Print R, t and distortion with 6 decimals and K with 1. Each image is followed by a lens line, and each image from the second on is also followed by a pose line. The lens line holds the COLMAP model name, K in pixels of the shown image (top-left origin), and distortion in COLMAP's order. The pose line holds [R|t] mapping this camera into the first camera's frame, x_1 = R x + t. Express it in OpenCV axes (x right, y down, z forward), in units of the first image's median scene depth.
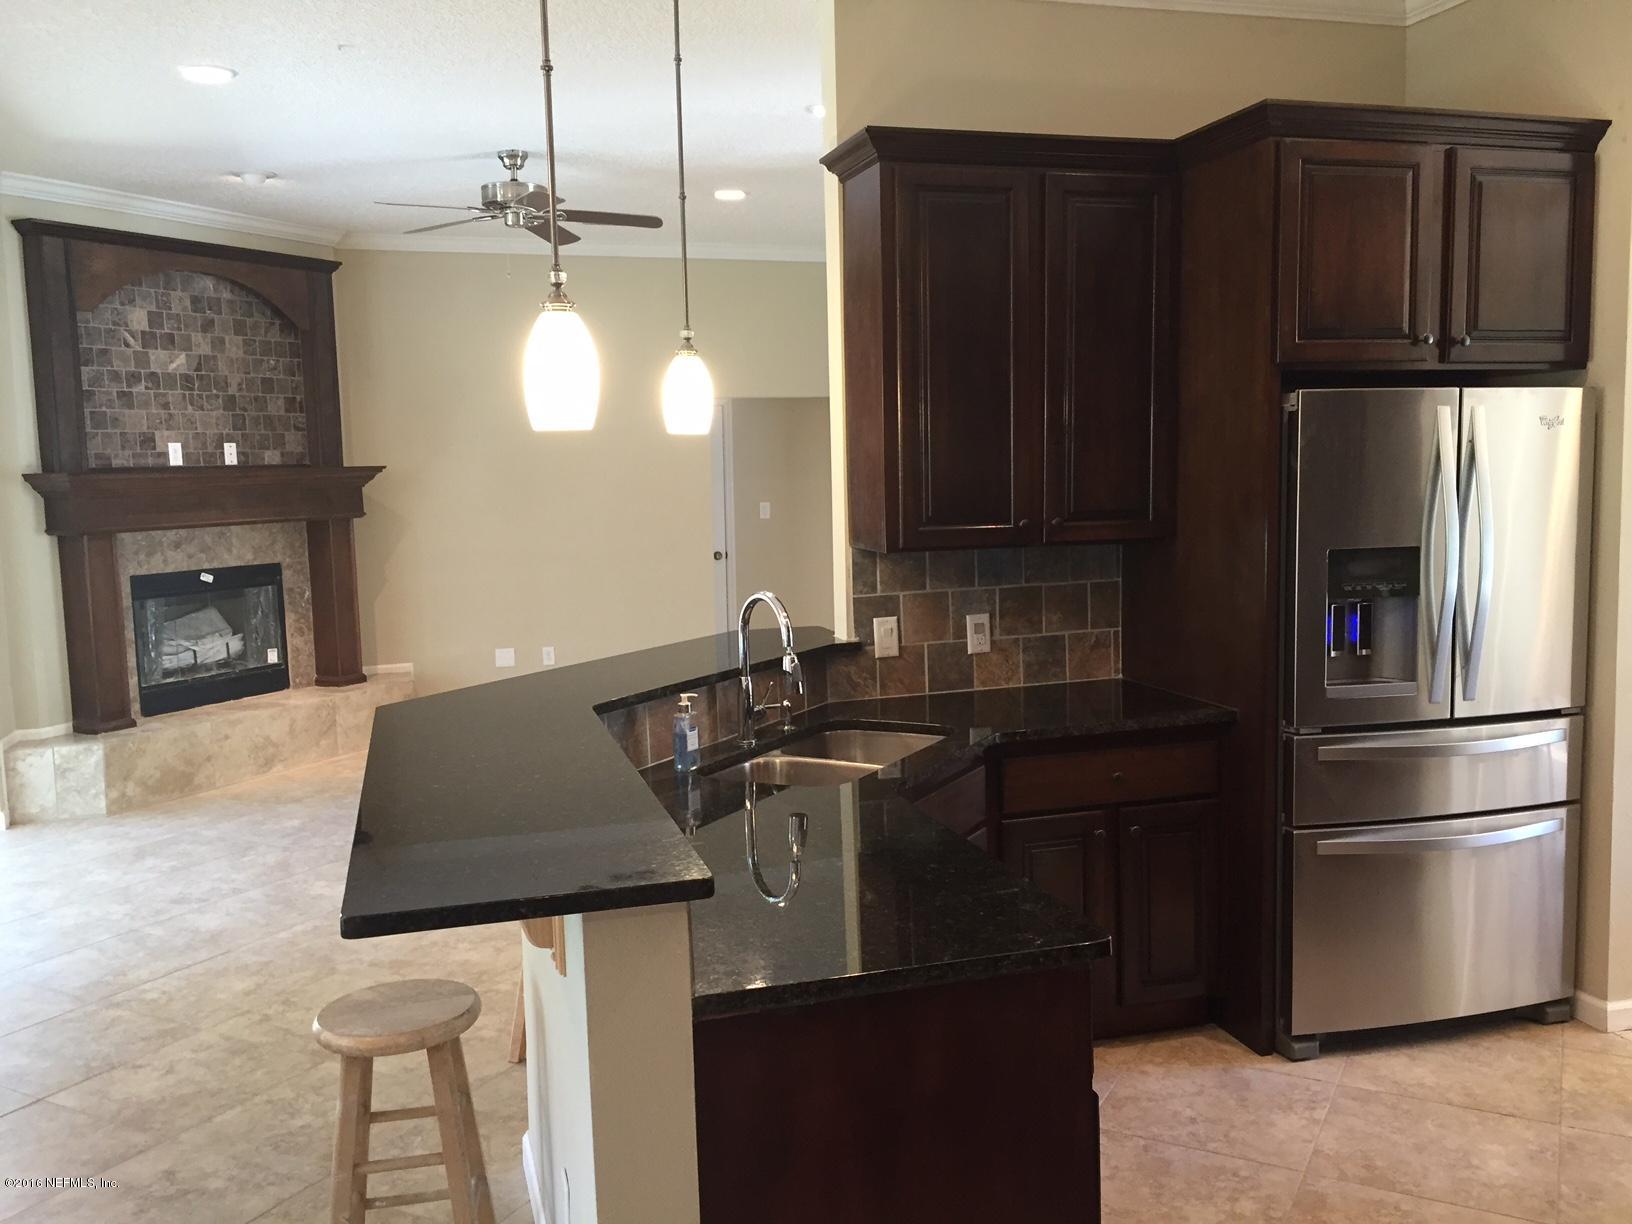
lens RADIAL K [[1392.5, 0, 827.0], [0, 1392.5, 607.4], [0, 0, 1]] dist [0.088710, -0.125002]
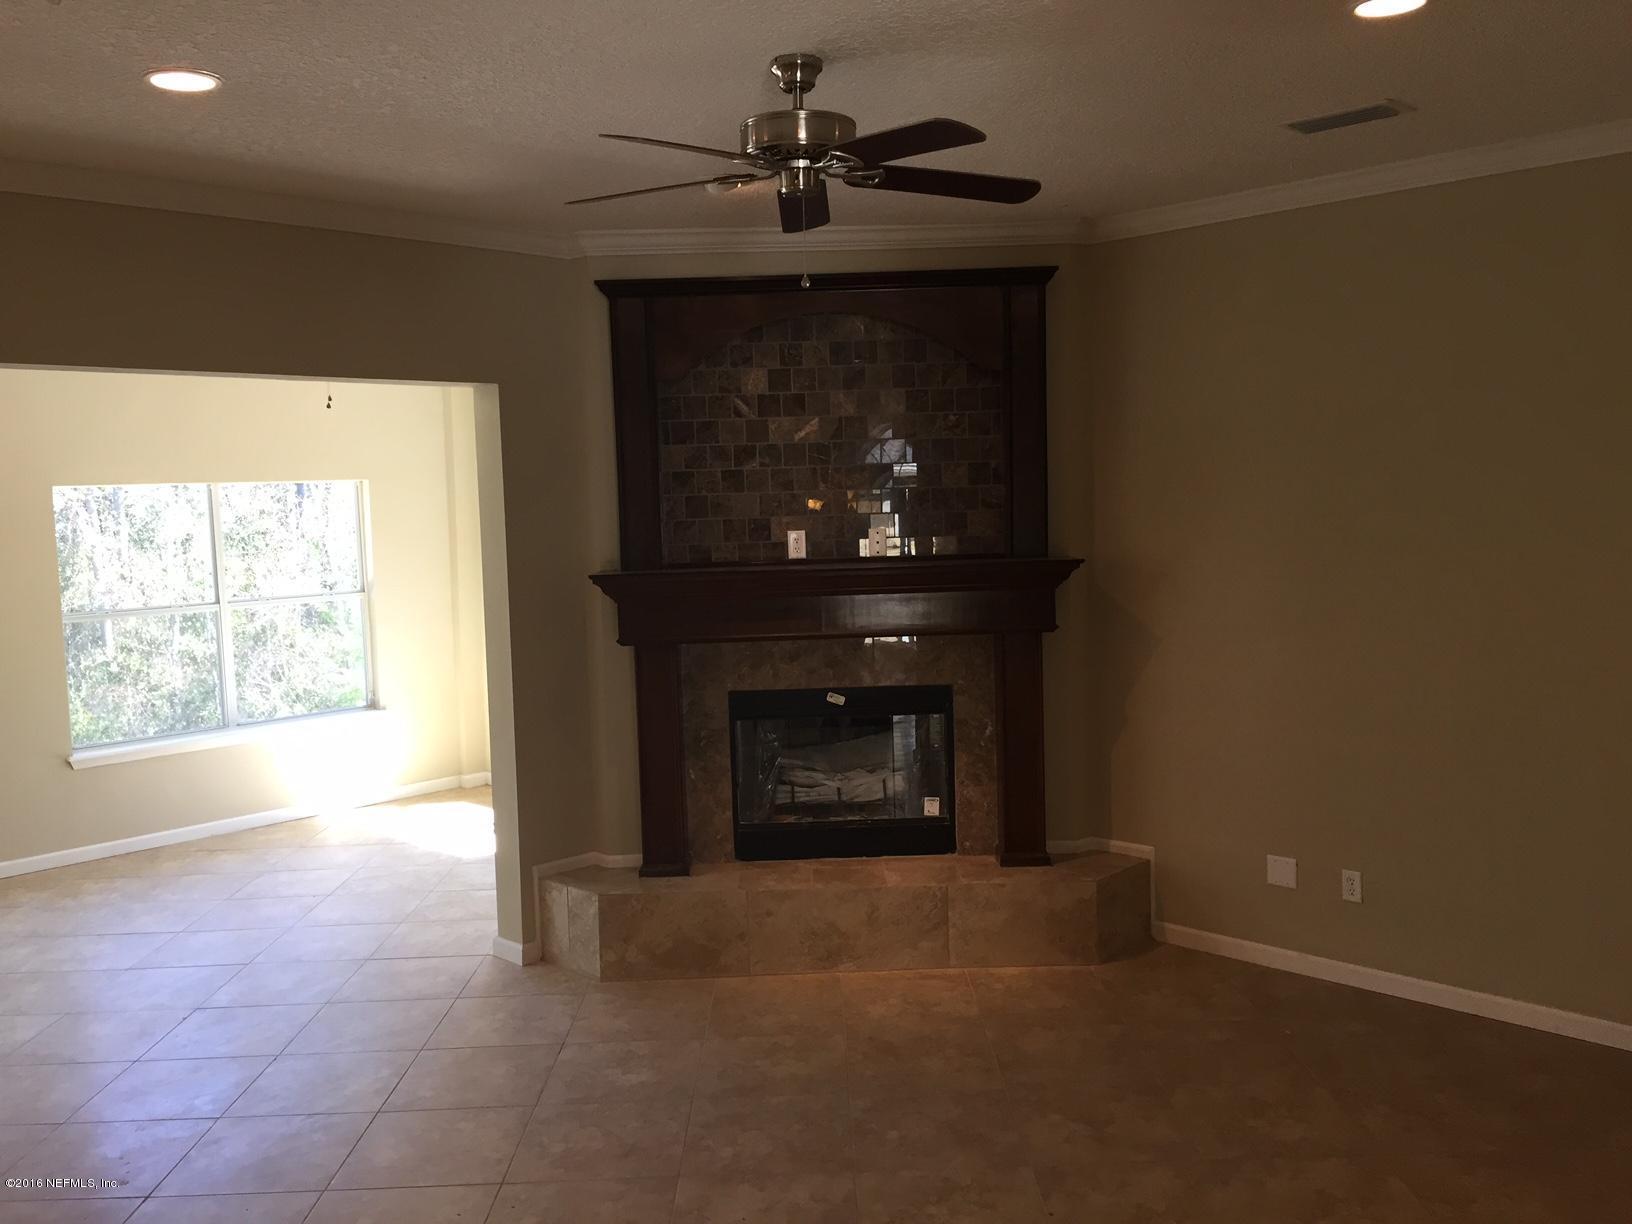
lens RADIAL K [[1392.5, 0, 827.0], [0, 1392.5, 607.4], [0, 0, 1]] dist [0.088710, -0.125002]
pose [[0.478361, 0.082579, -0.874272, 0.222519], [-0.075406, 0.995754, 0.052794, -0.106214], [0.874920, 0.040671, 0.482557, 0.580062]]
